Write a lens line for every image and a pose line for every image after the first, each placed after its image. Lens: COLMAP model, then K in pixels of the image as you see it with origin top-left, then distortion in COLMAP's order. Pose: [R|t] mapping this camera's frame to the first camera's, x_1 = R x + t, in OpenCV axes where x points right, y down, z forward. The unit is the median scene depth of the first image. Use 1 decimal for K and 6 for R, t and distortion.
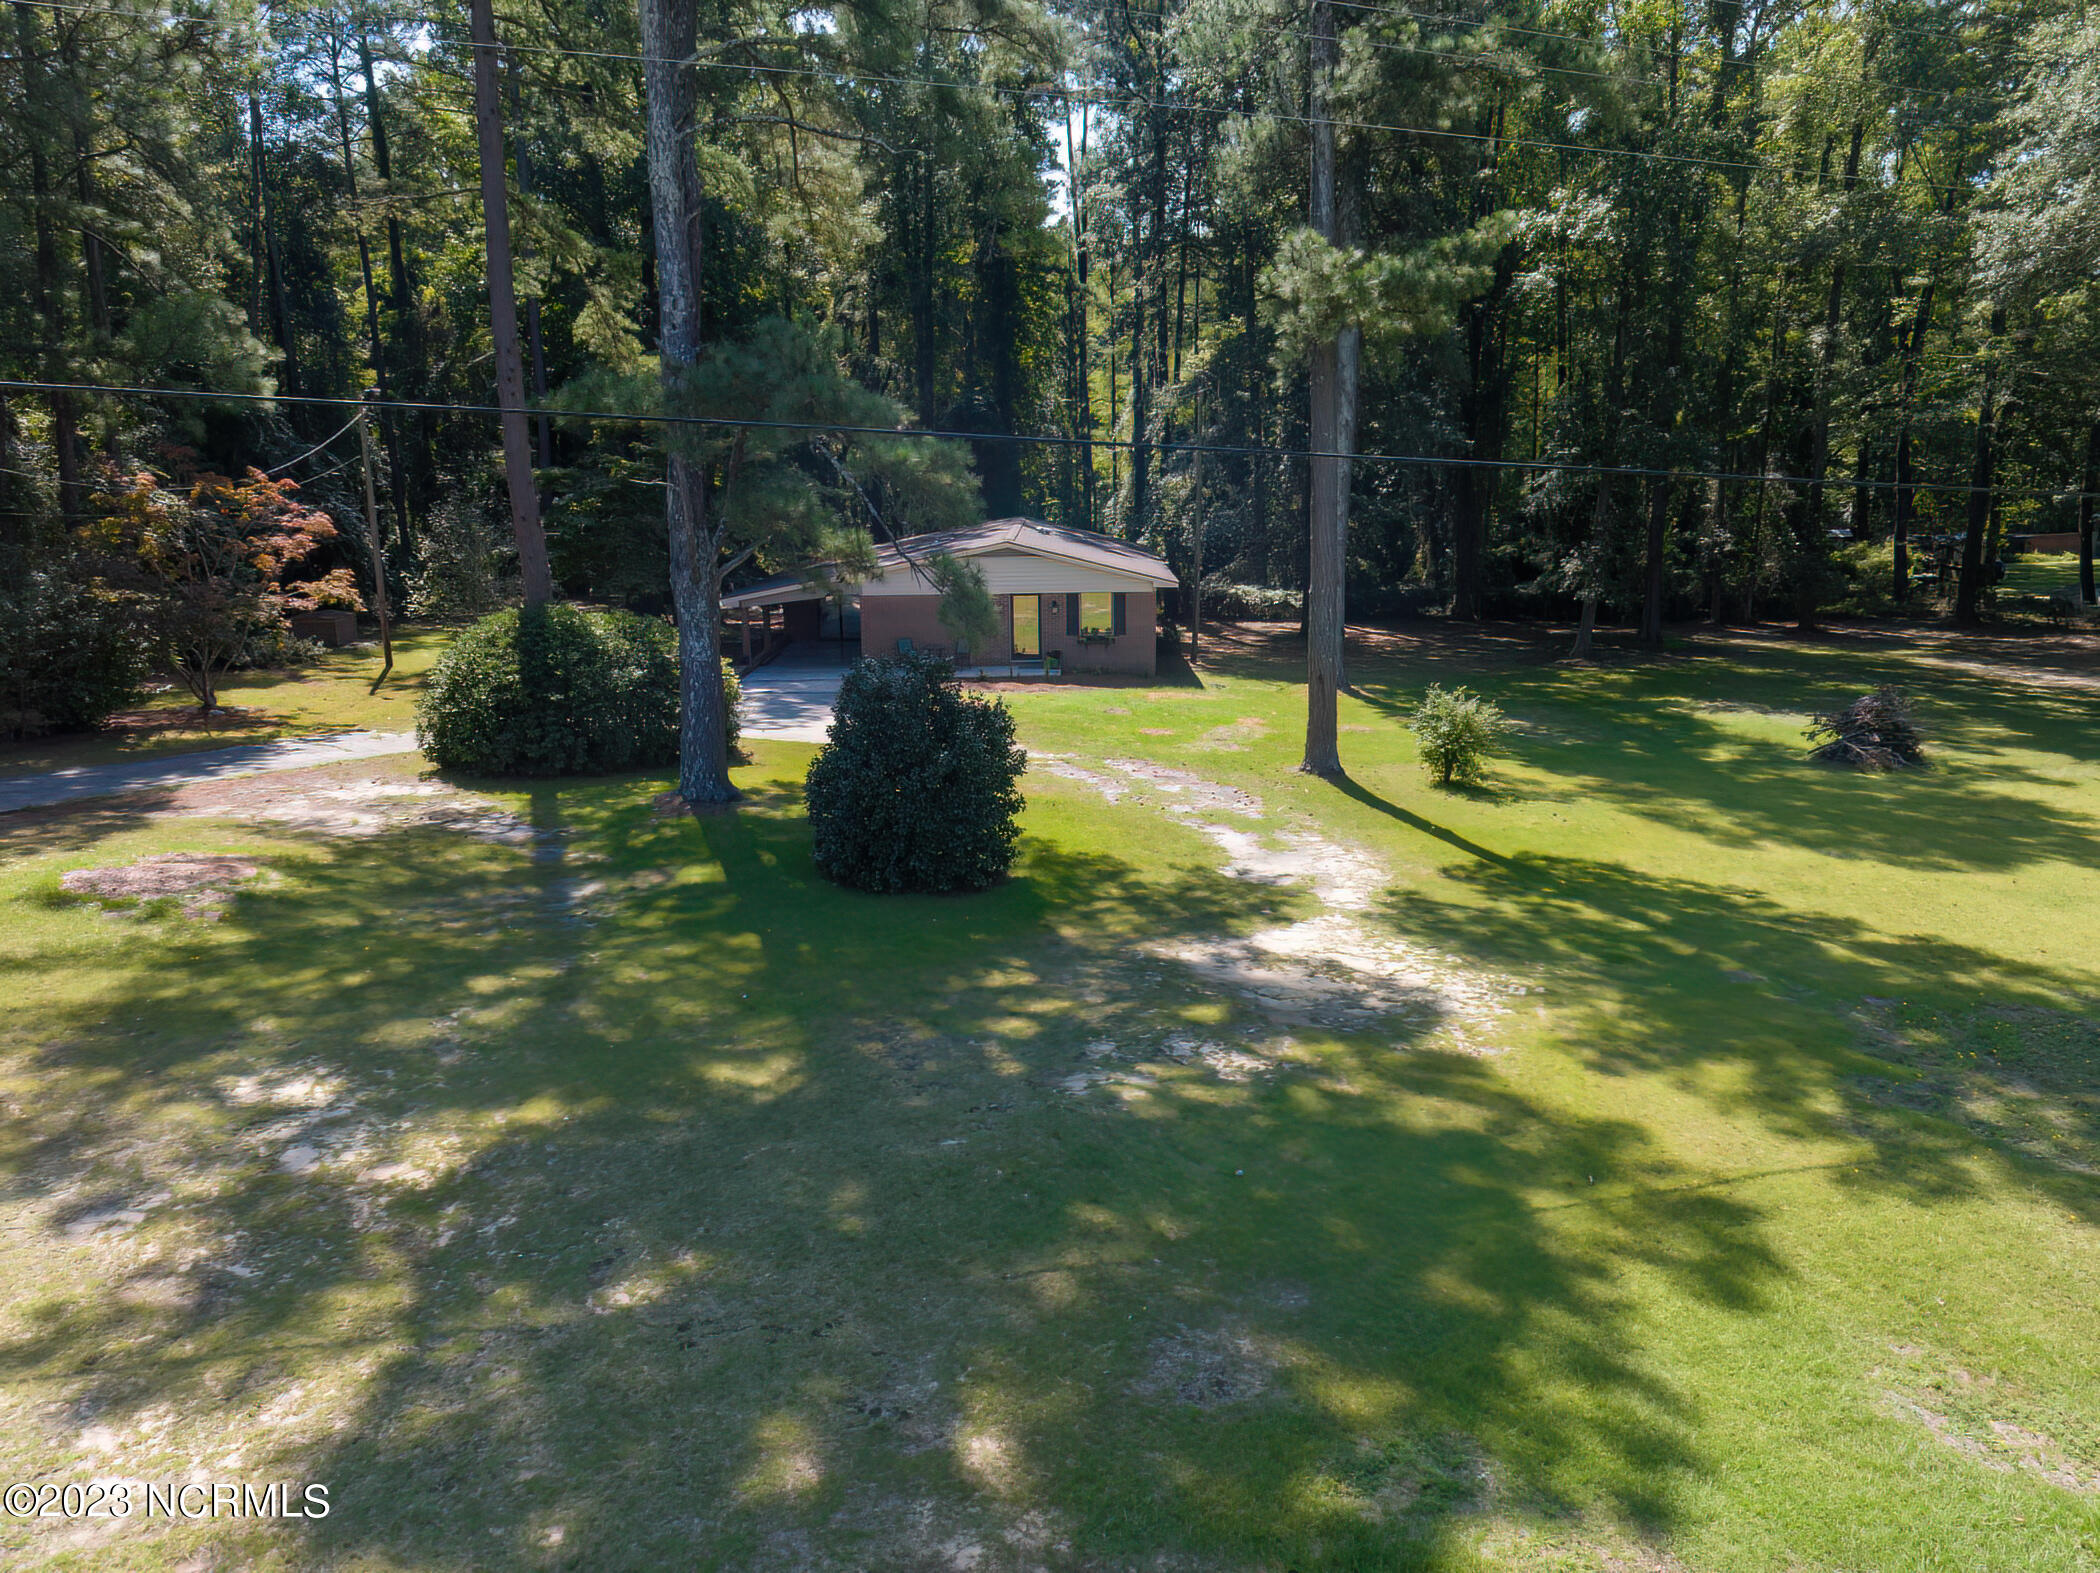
lens RADIAL K [[1475.8, 0, 1050.0], [0, 1475.8, 786.5], [0, 0, 1]] dist [-0.036892, -0.001311]
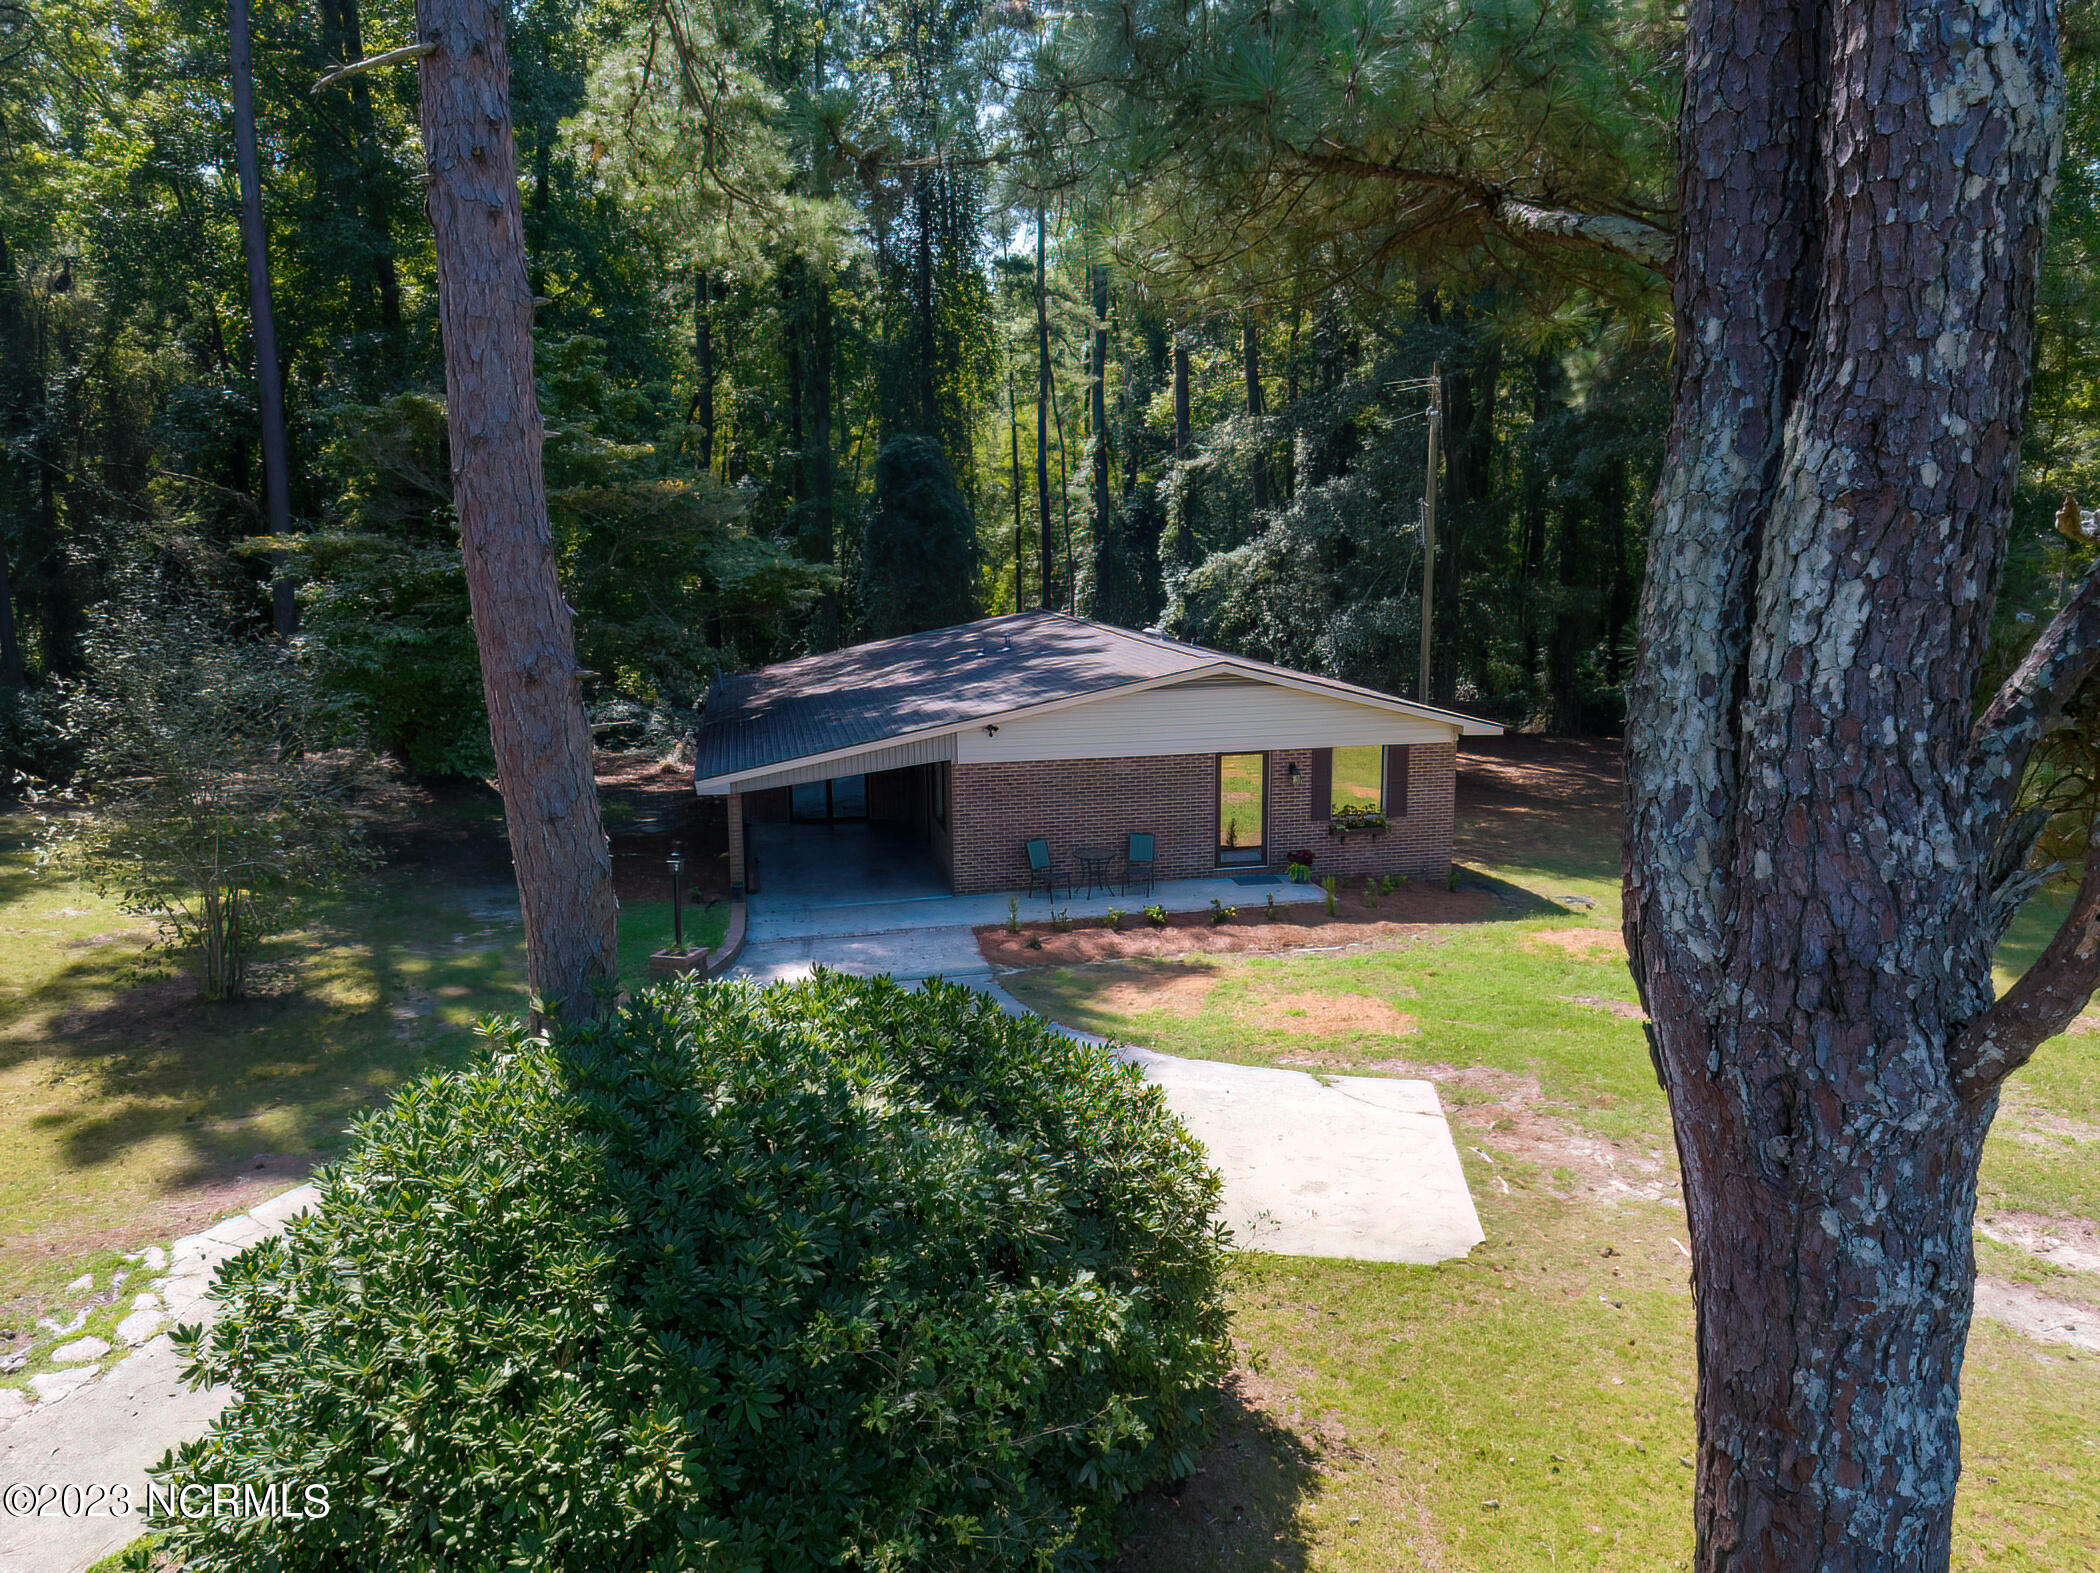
lens RADIAL K [[1475.8, 0, 1050.0], [0, 1475.8, 786.5], [0, 0, 1]] dist [-0.036892, -0.001311]
pose [[0.977571, -0.033387, 0.207945, -0.310774], [0.044438, 0.997824, -0.048700, -0.139173], [-0.205866, 0.056849, 0.976927, 0.690481]]
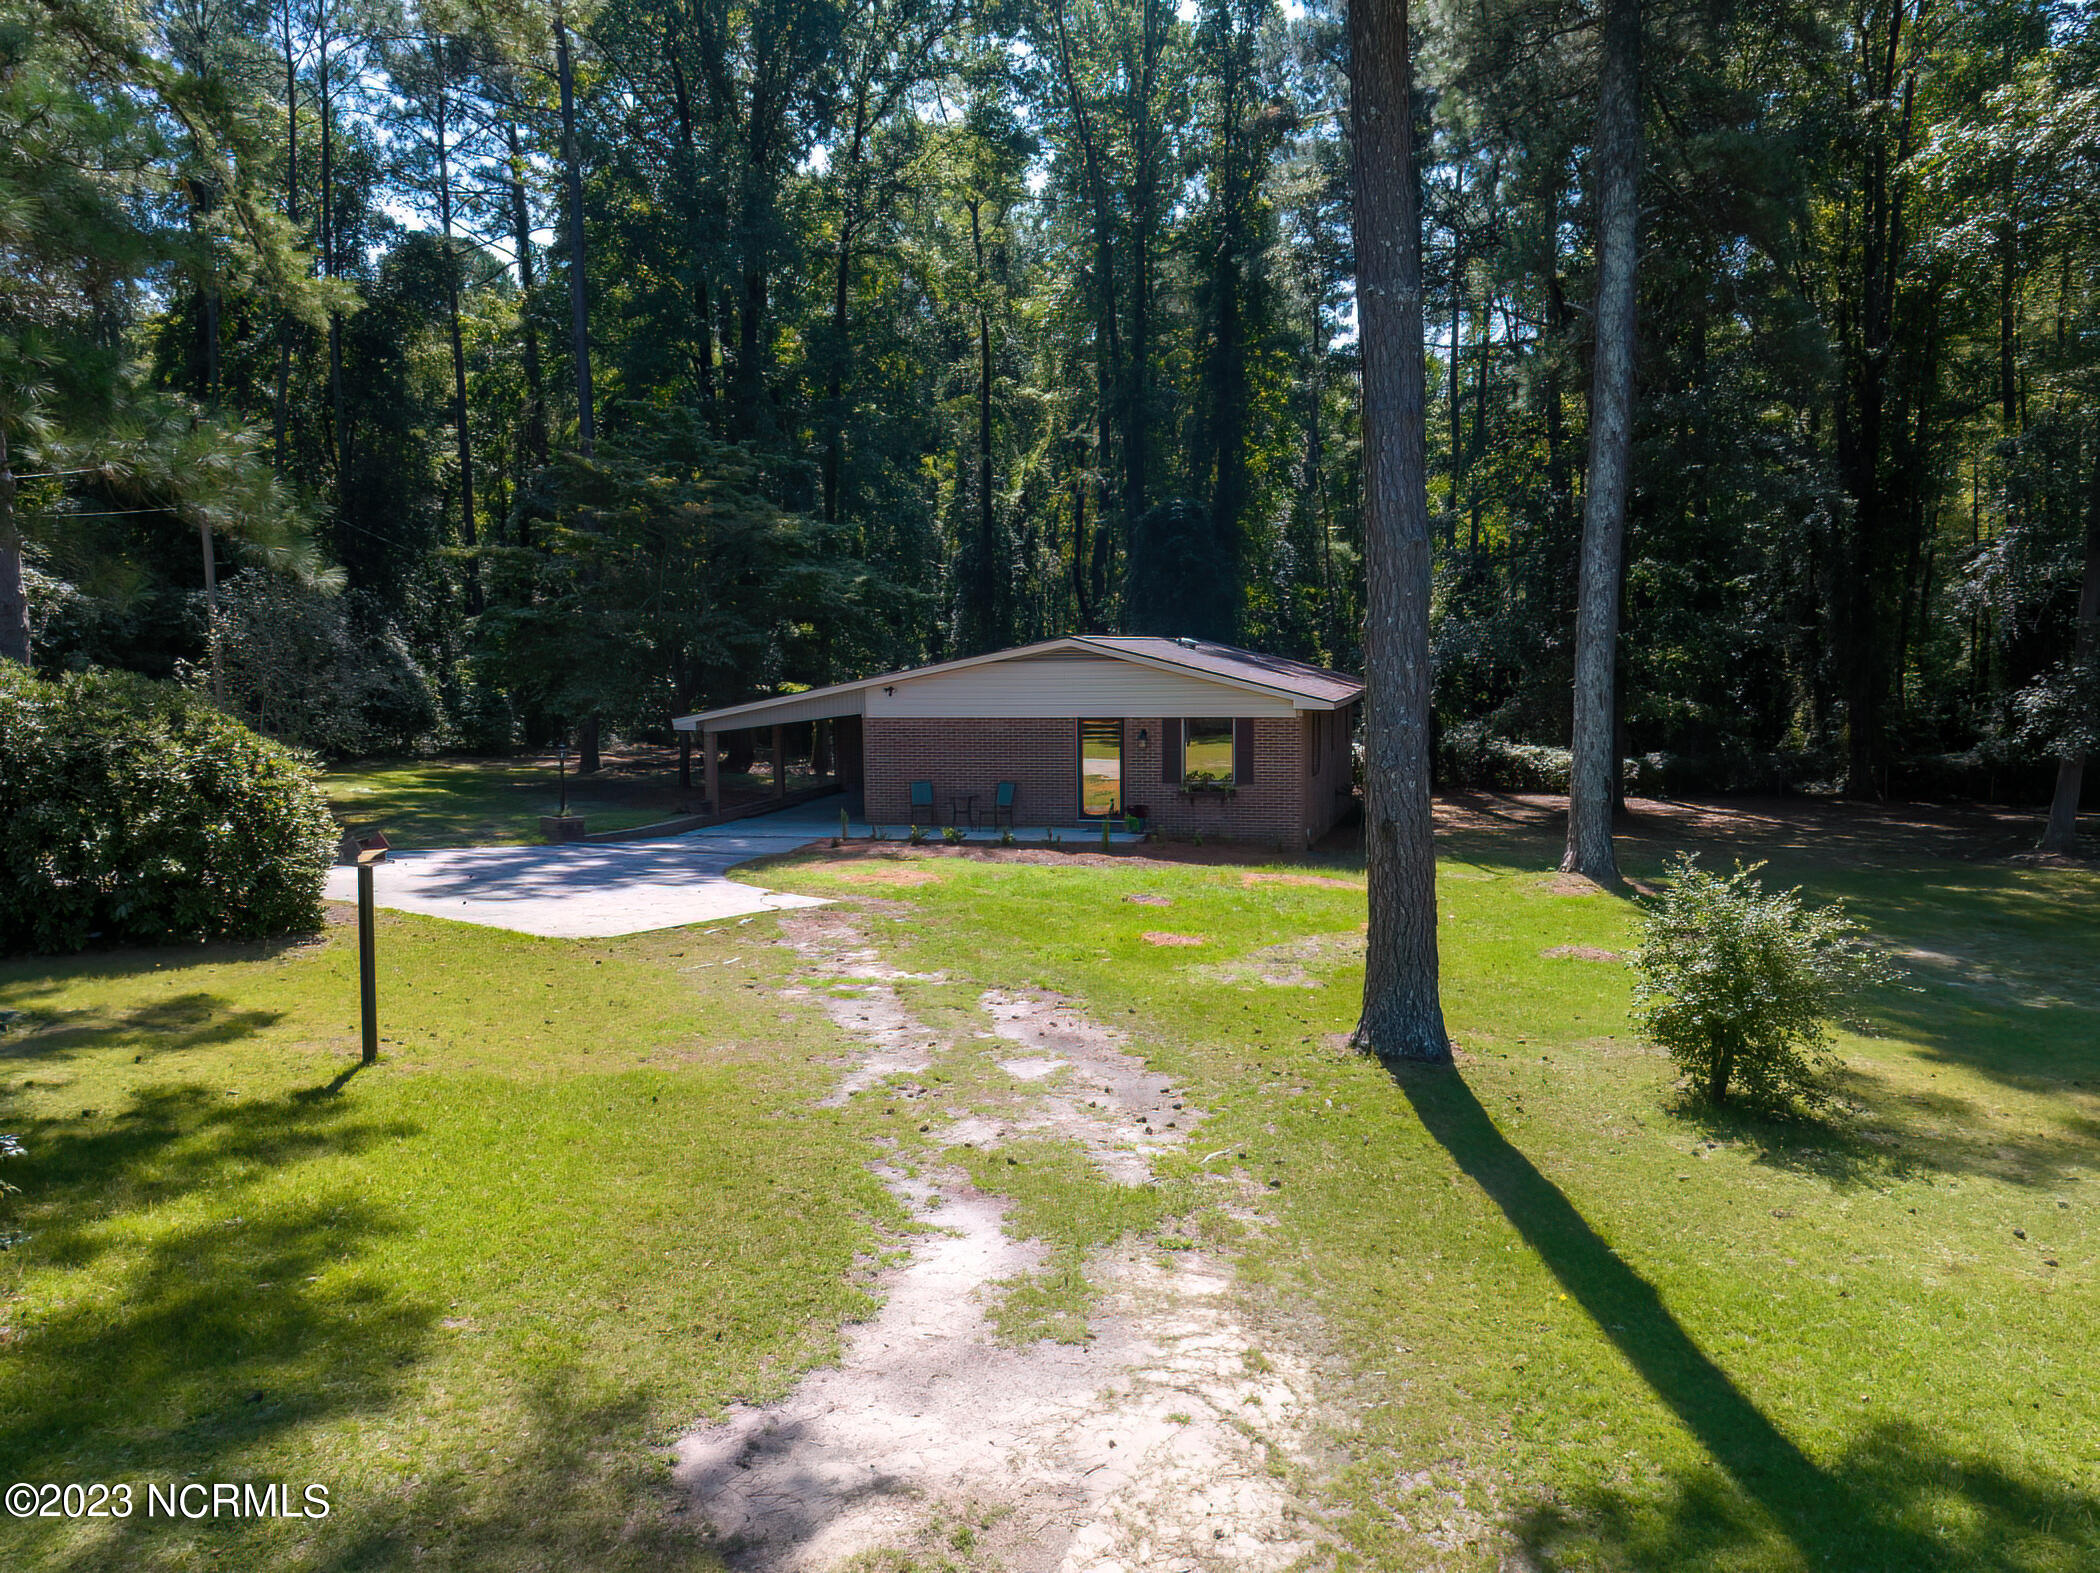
lens RADIAL K [[1475.8, 0, 1050.0], [0, 1475.8, 786.5], [0, 0, 1]] dist [-0.036892, -0.001311]
pose [[0.967640, 0.024795, -0.251113, 0.189653], [-0.057729, 0.990520, -0.124648, -0.026782], [0.245641, 0.135111, 0.959899, 0.554767]]
